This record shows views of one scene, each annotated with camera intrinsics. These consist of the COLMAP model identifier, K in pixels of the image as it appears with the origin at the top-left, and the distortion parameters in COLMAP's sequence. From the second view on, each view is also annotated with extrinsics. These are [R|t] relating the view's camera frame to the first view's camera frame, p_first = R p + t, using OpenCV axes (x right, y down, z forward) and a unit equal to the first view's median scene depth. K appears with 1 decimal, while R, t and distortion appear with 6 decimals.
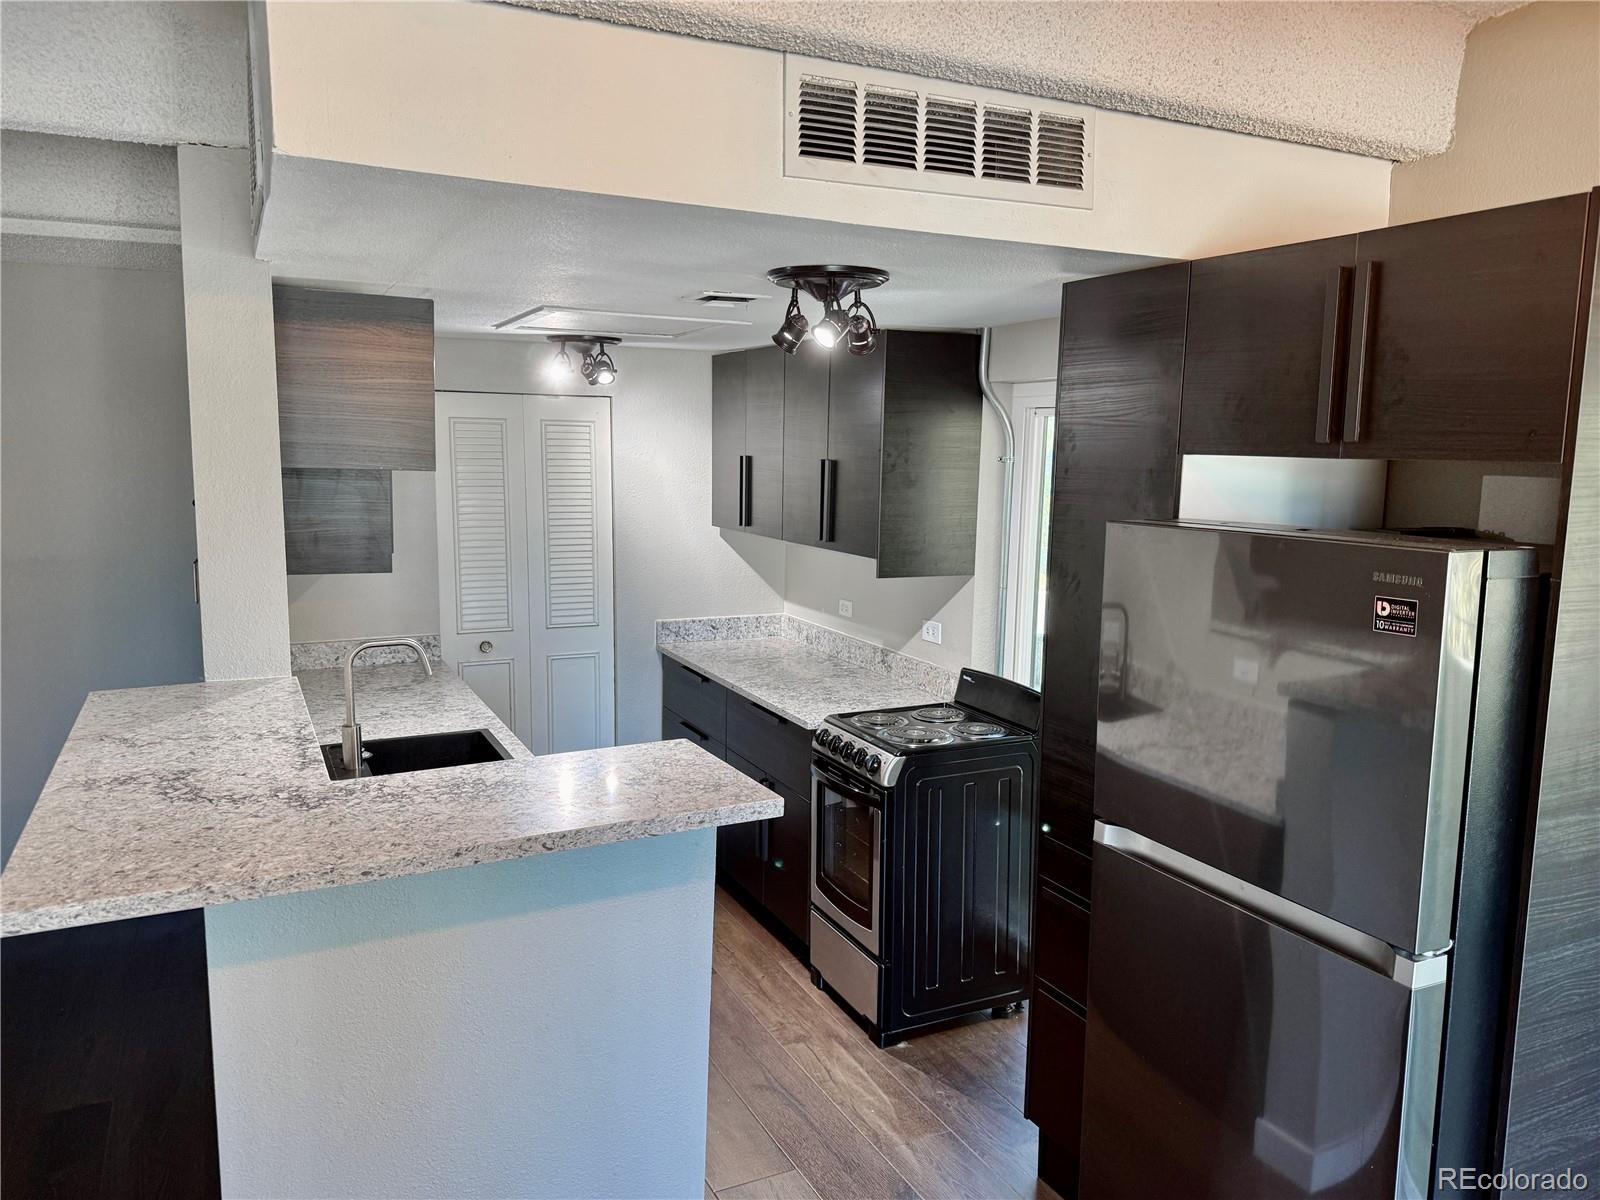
lens RADIAL K [[1169.3, 0, 800.0], [0, 1169.3, 600.0], [0, 0, 1]] dist [0.114516, -0.000437]
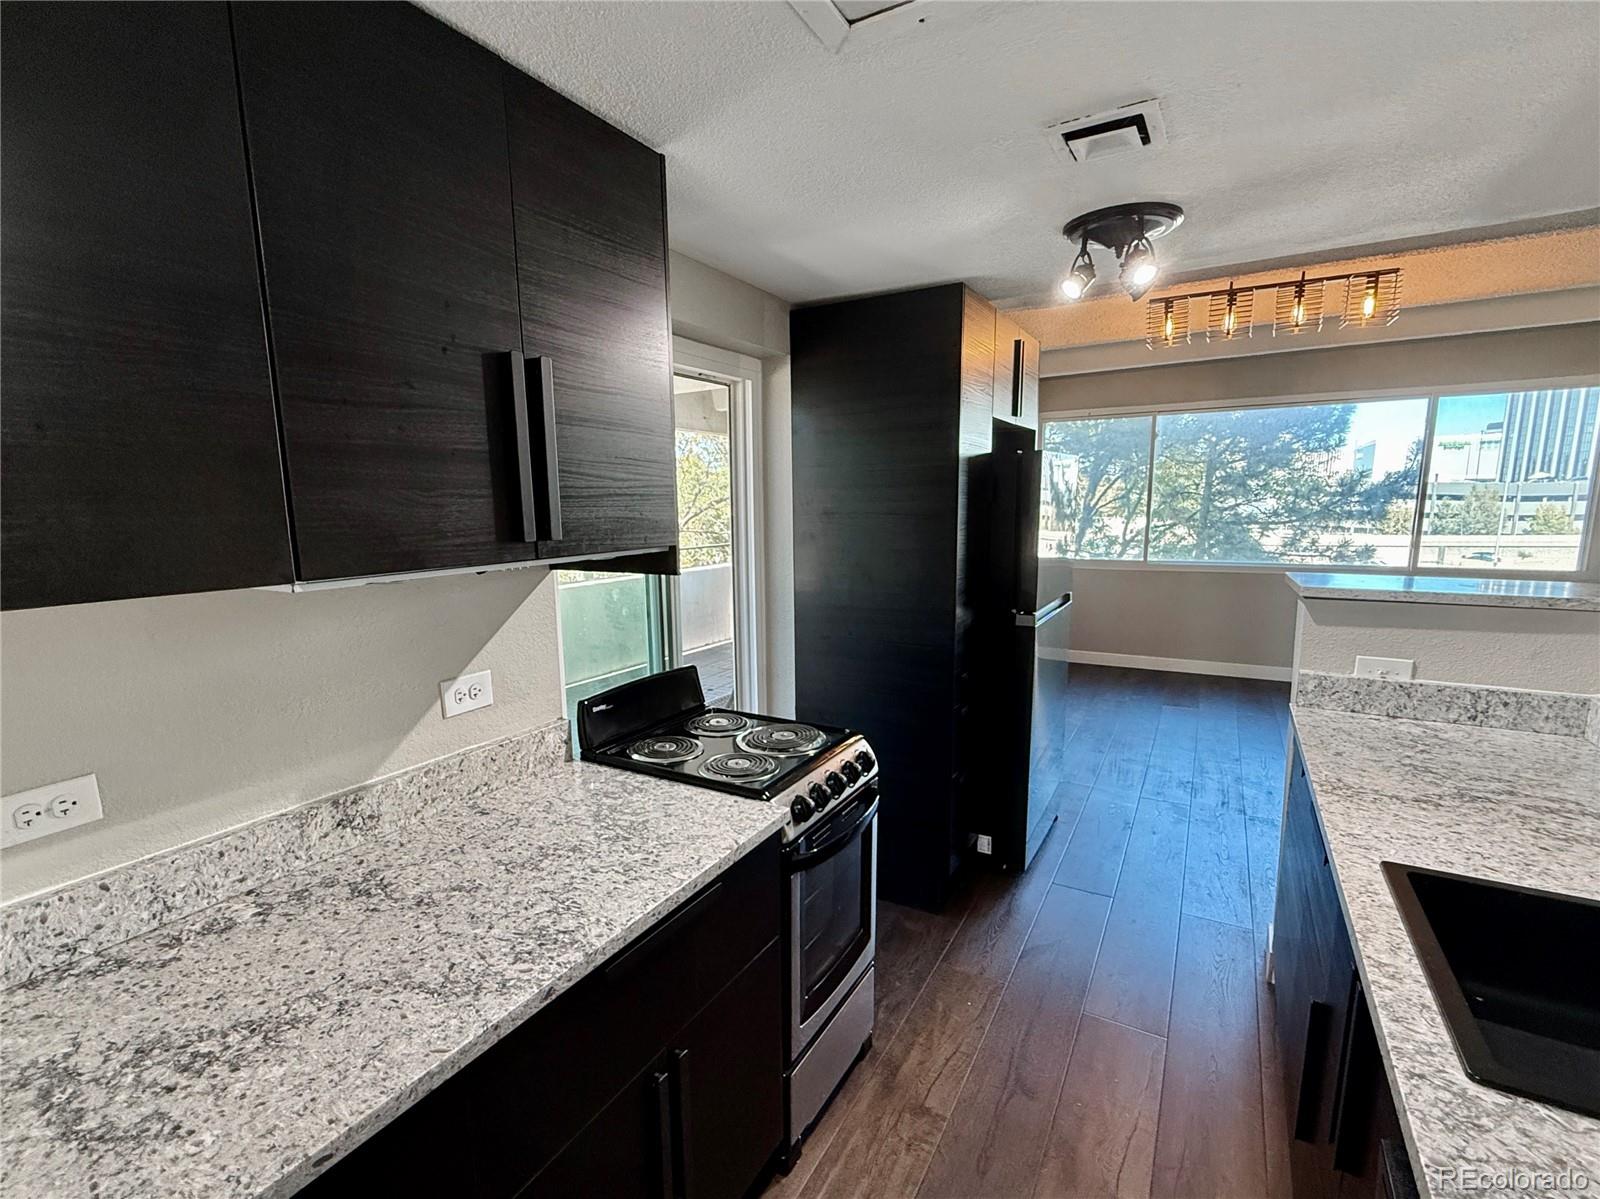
lens RADIAL K [[749.9, 0, 770.7], [0, 749.9, 621.0], [0, 0, 1]] dist [0.002163, 0.000278]
pose [[-0.551651, -0.143288, 0.821675, -0.266182], [0.119910, 0.961275, 0.248137, -0.080396], [-0.825410, 0.235413, -0.513107, 1.058716]]
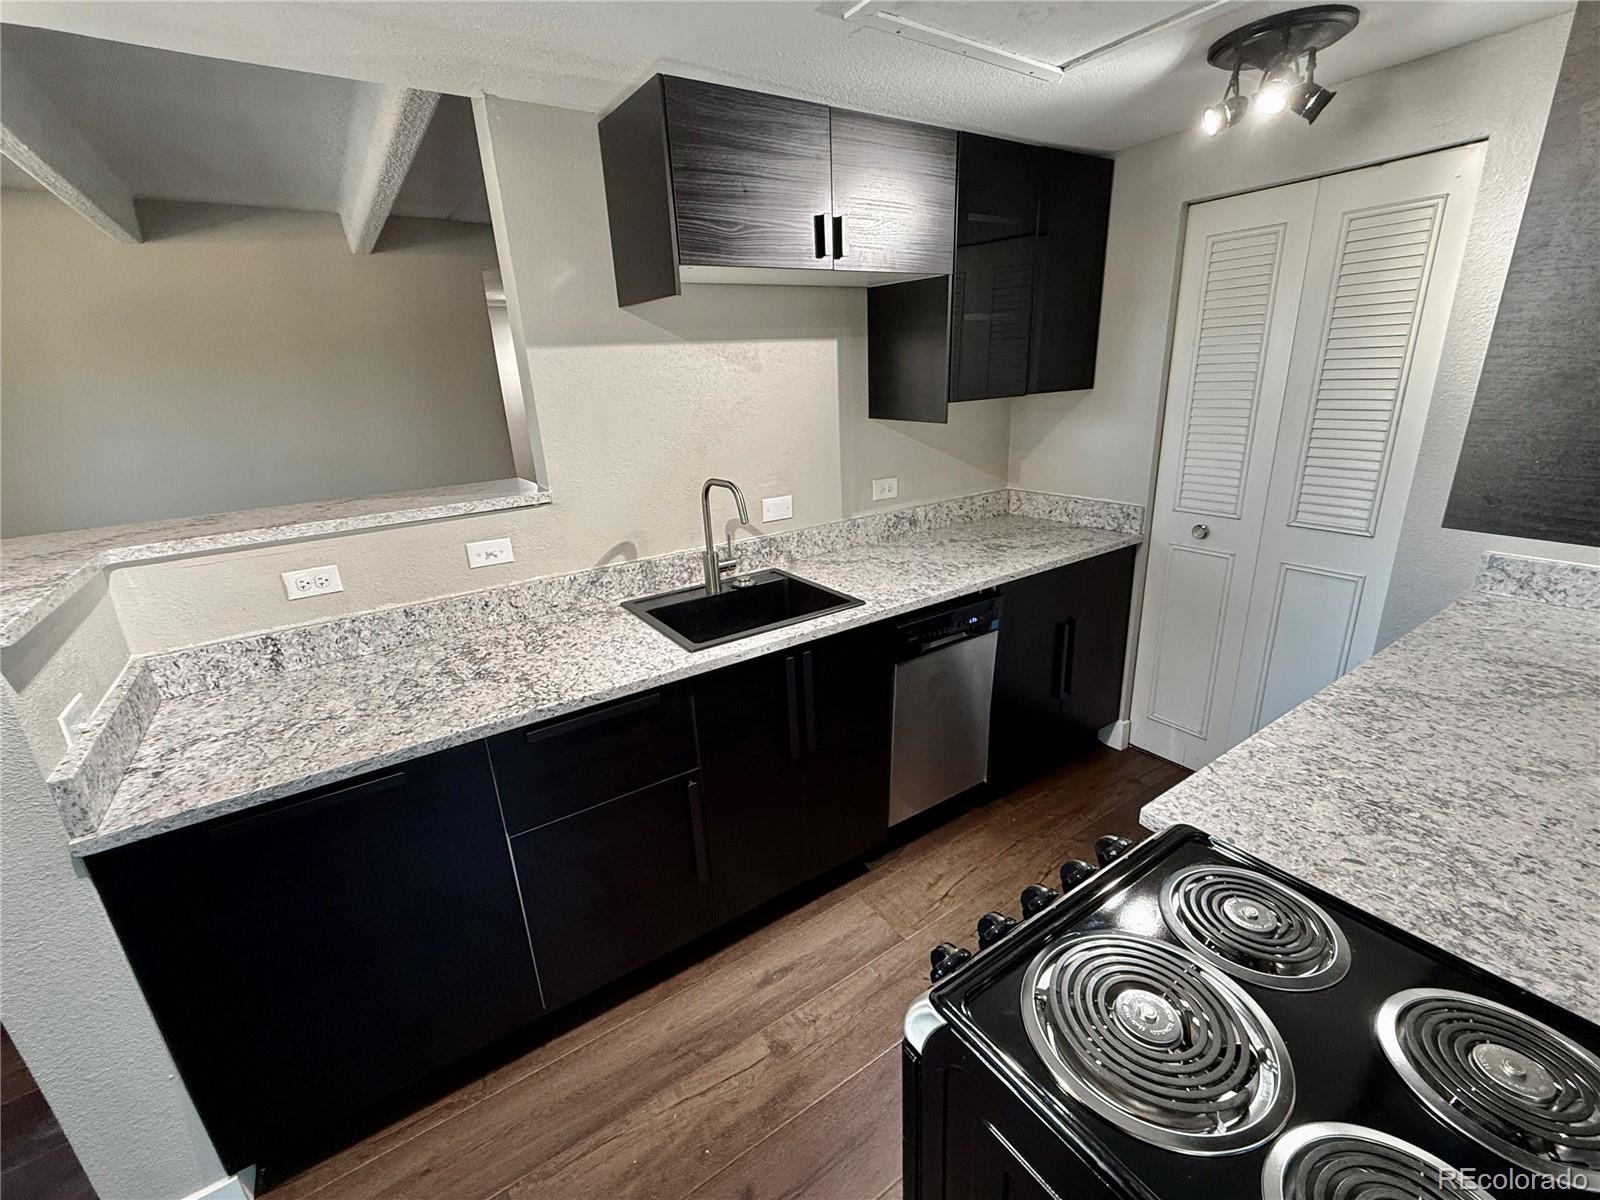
lens RADIAL K [[692.4, 0, 800.0], [0, 692.4, 600.0], [0, 0, 1]] dist [0.000879, 0.000073]
pose [[0.145563, 0.294212, -0.944590, 0.192180], [-0.086039, 0.954907, 0.284166, -0.033473], [0.985601, 0.039908, 0.164313, 0.733804]]
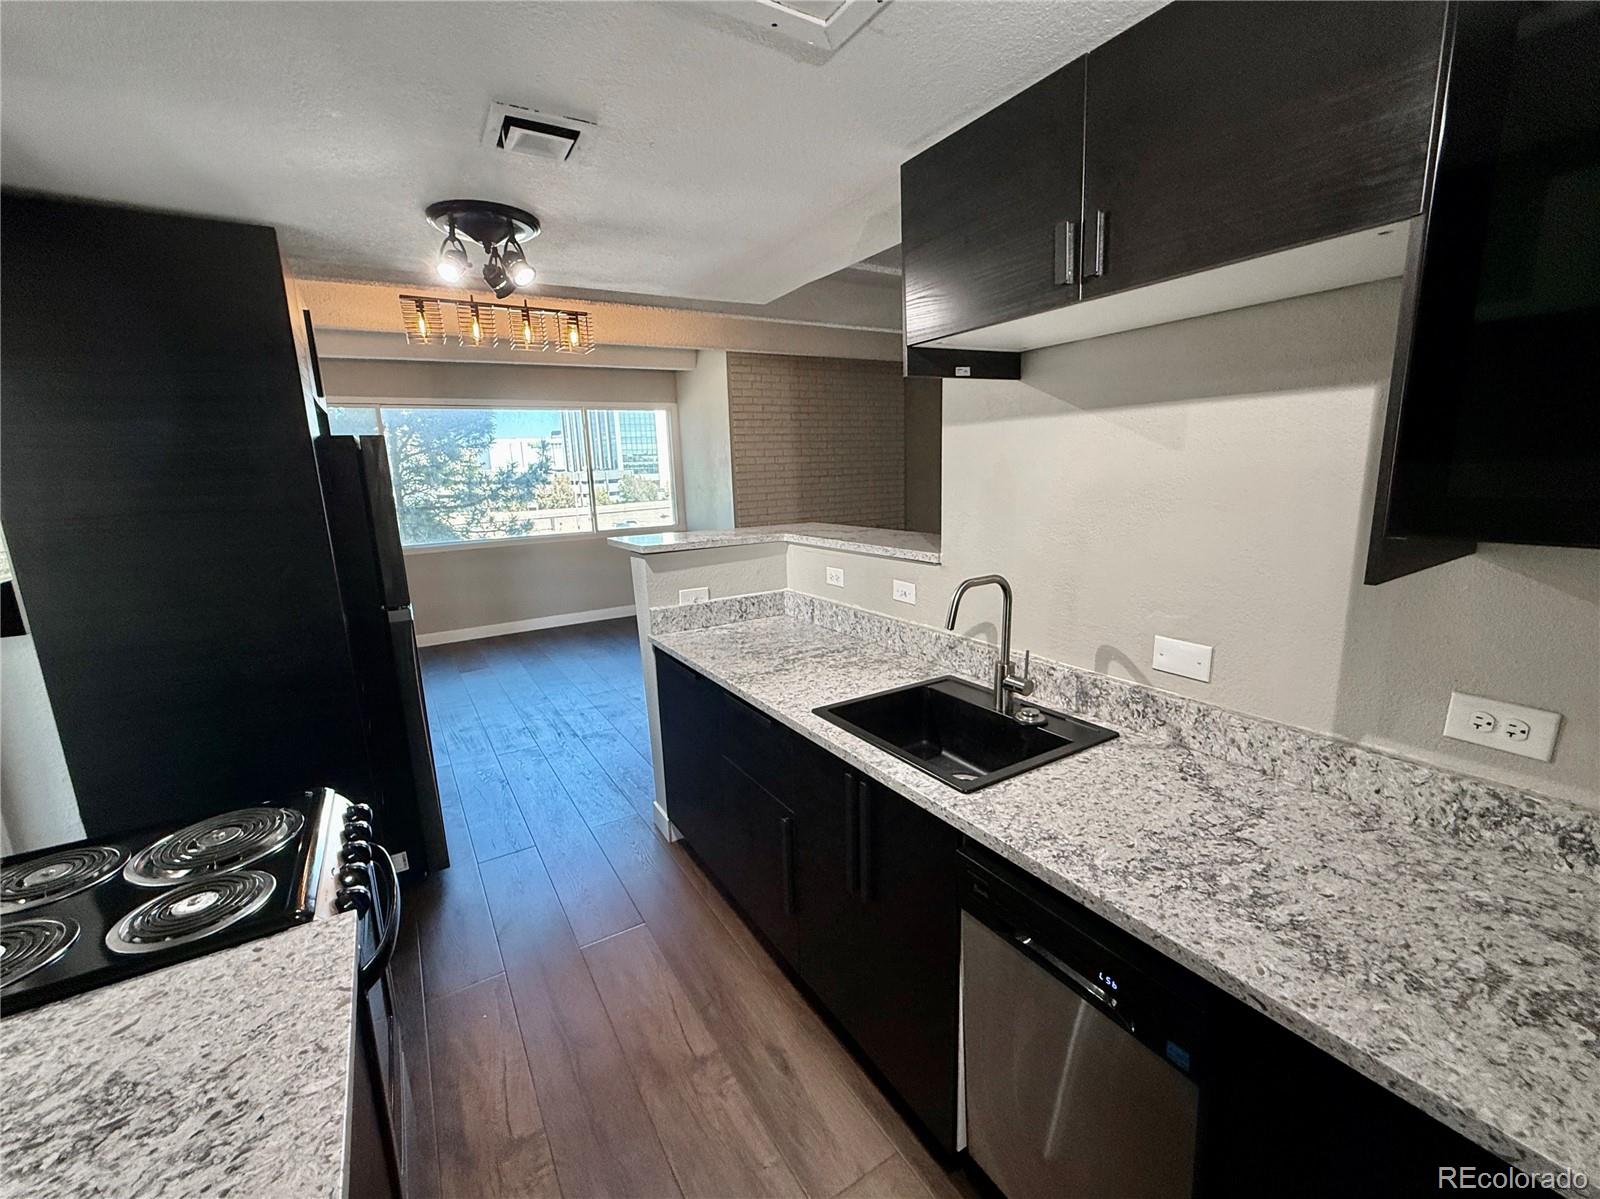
lens RADIAL K [[669.7, 0, 800.0], [0, 669.7, 599.5], [0, 0, 1]] dist [0.001469, 0.000526]
pose [[-0.994192, 0.038828, -0.100374, -0.127482], [0.004134, 0.945739, 0.324902, -0.083331], [0.107543, 0.322600, -0.940406, 1.090960]]
